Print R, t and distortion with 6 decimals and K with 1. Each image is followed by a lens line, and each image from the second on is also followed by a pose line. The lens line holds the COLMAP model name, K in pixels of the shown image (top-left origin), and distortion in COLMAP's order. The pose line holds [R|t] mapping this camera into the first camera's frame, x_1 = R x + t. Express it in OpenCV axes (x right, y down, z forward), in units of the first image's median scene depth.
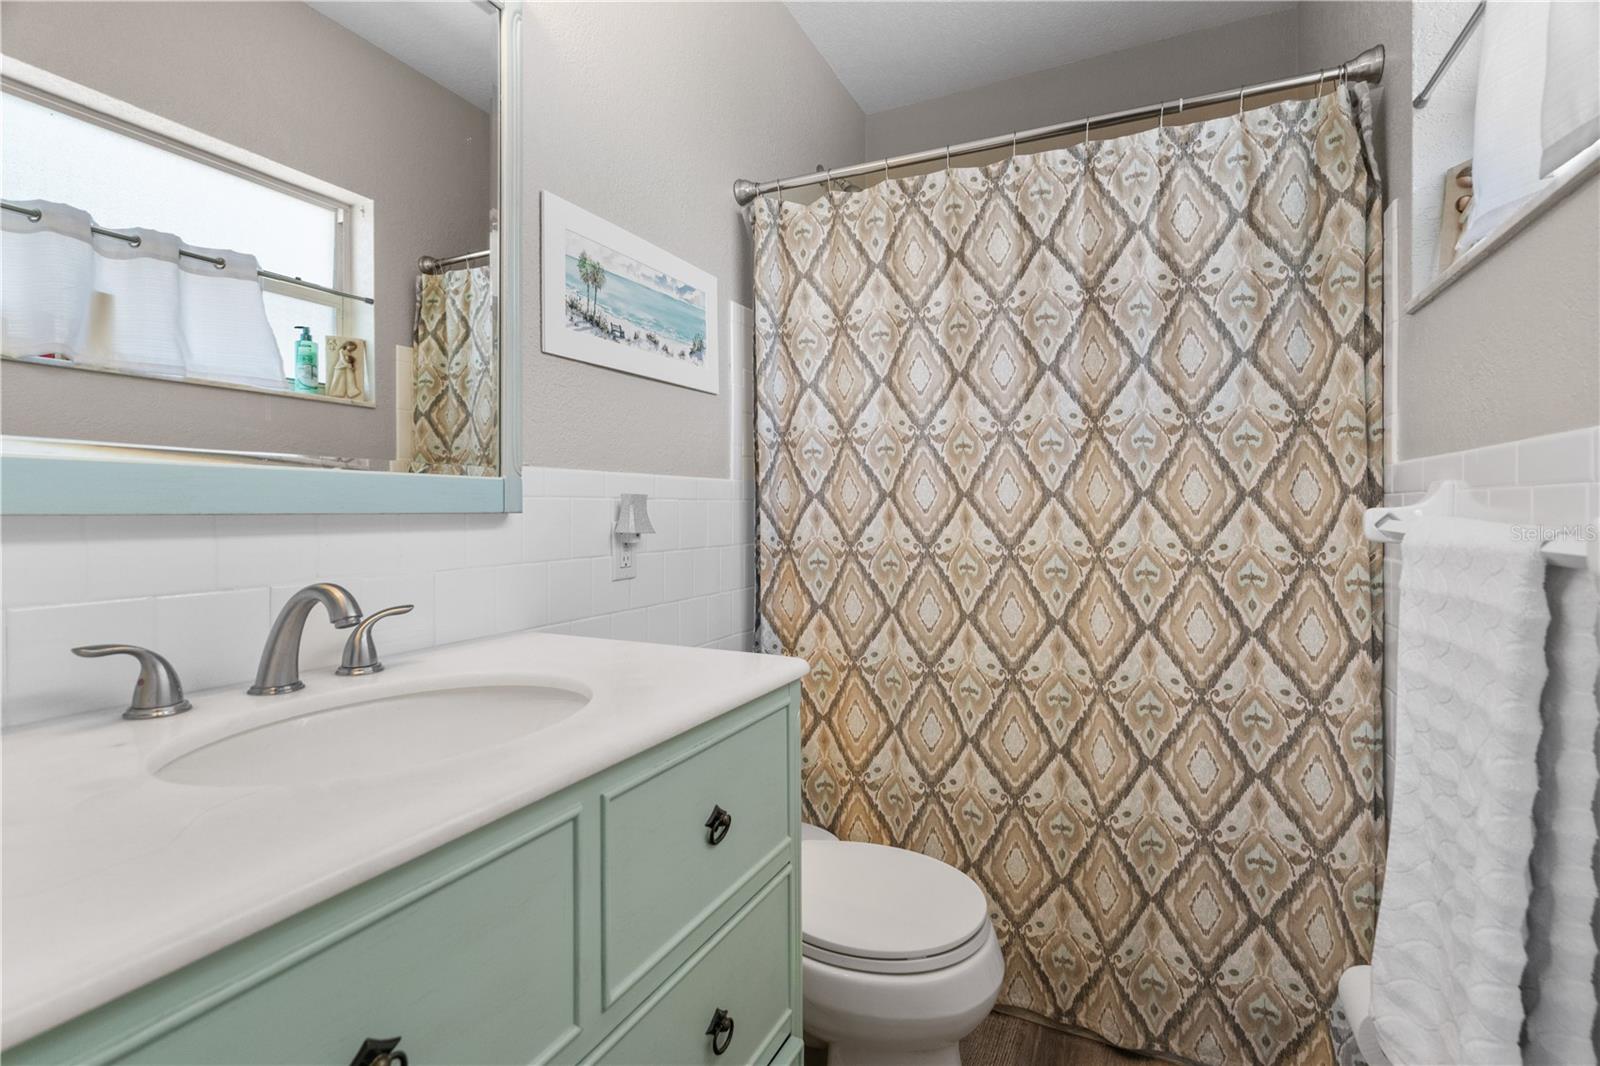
lens RADIAL K [[726.3, 0, 797.6], [0, 726.3, 519.6], [0, 0, 1]] dist [0.000396, 0.000415]
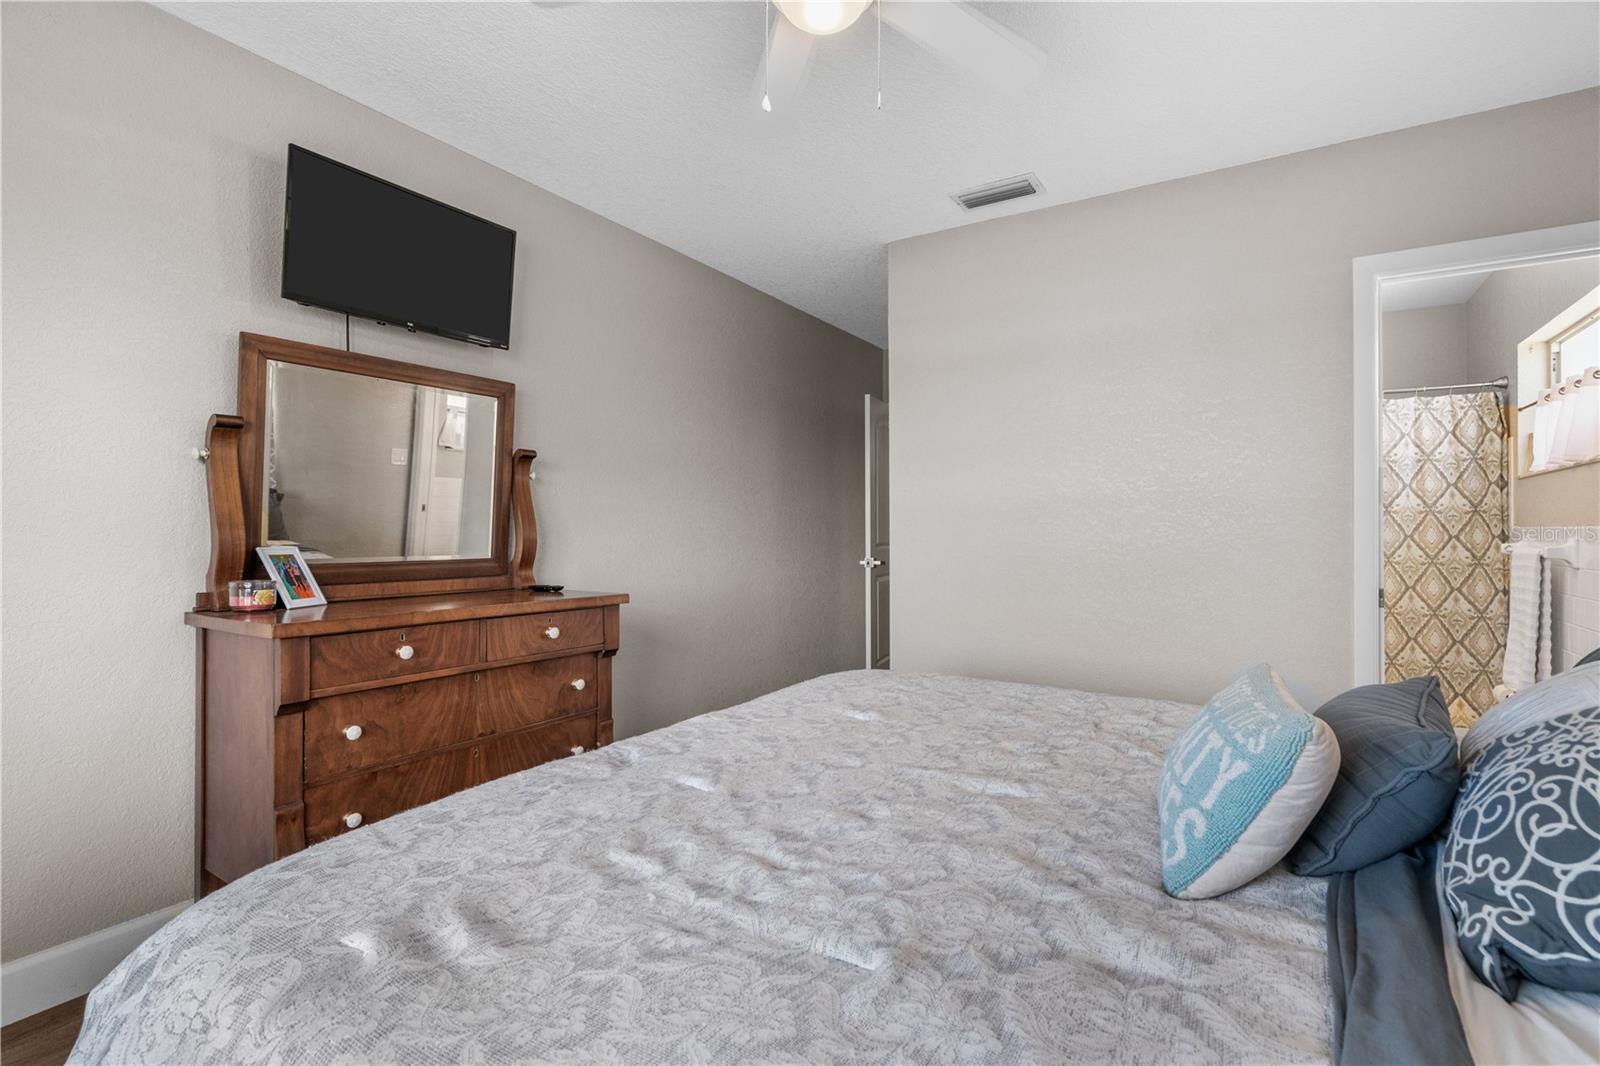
lens RADIAL K [[726.3, 0, 804.5], [0, 726.3, 536.3], [0, 0, 1]] dist [0.000396, 0.000415]
pose [[0.994765, 0.002644, -0.102156, -1.510022], [-0.003278, 0.999976, -0.006047, -0.014306], [0.102137, 0.006350, 0.994750, -1.939878]]
